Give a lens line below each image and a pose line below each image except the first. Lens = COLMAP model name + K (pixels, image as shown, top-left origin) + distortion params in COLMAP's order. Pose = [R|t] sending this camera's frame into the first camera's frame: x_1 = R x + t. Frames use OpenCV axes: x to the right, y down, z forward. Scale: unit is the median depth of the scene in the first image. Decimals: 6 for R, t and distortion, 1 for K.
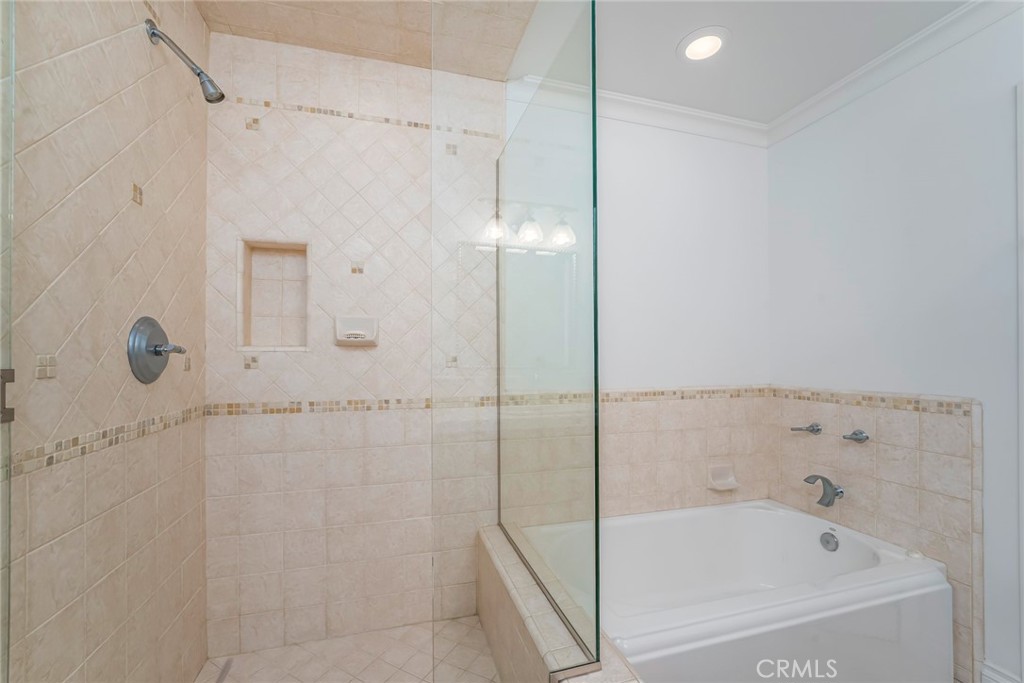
lens RADIAL K [[417.6, 0, 512.0], [0, 417.6, 341.5], [0, 0, 1]] dist [-0.013185, 0.000083]
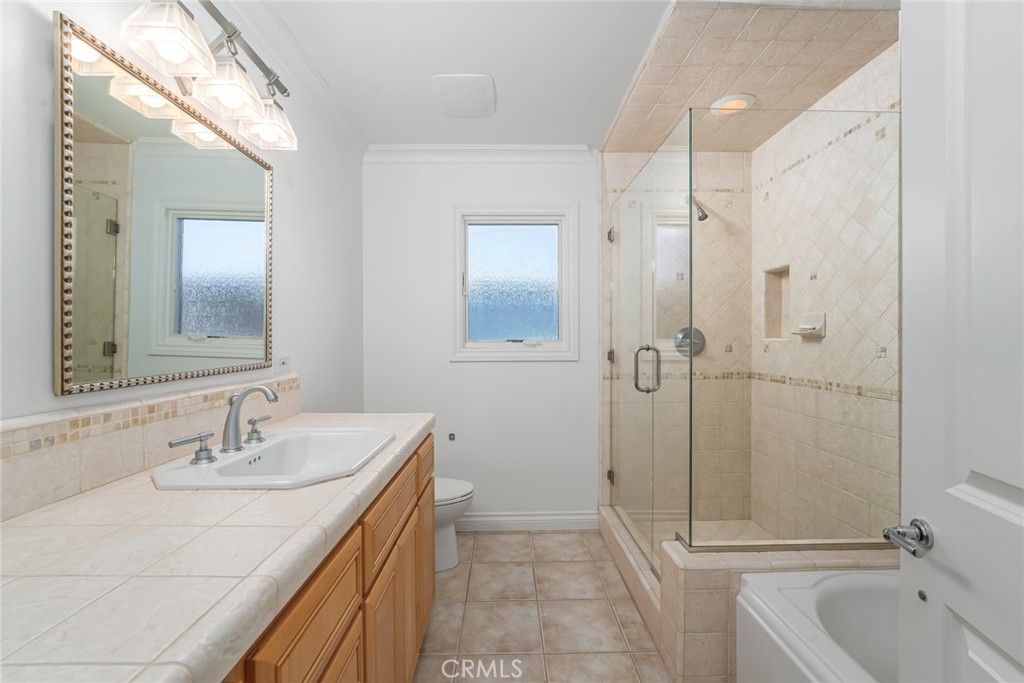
lens RADIAL K [[417.6, 0, 512.0], [0, 417.6, 341.5], [0, 0, 1]] dist [-0.013185, 0.000083]
pose [[-0.255096, -0.000937, -0.966915, 1.092798], [0.015254, 0.999871, -0.004994, 0.016276], [0.966795, -0.016024, -0.255049, 0.441556]]
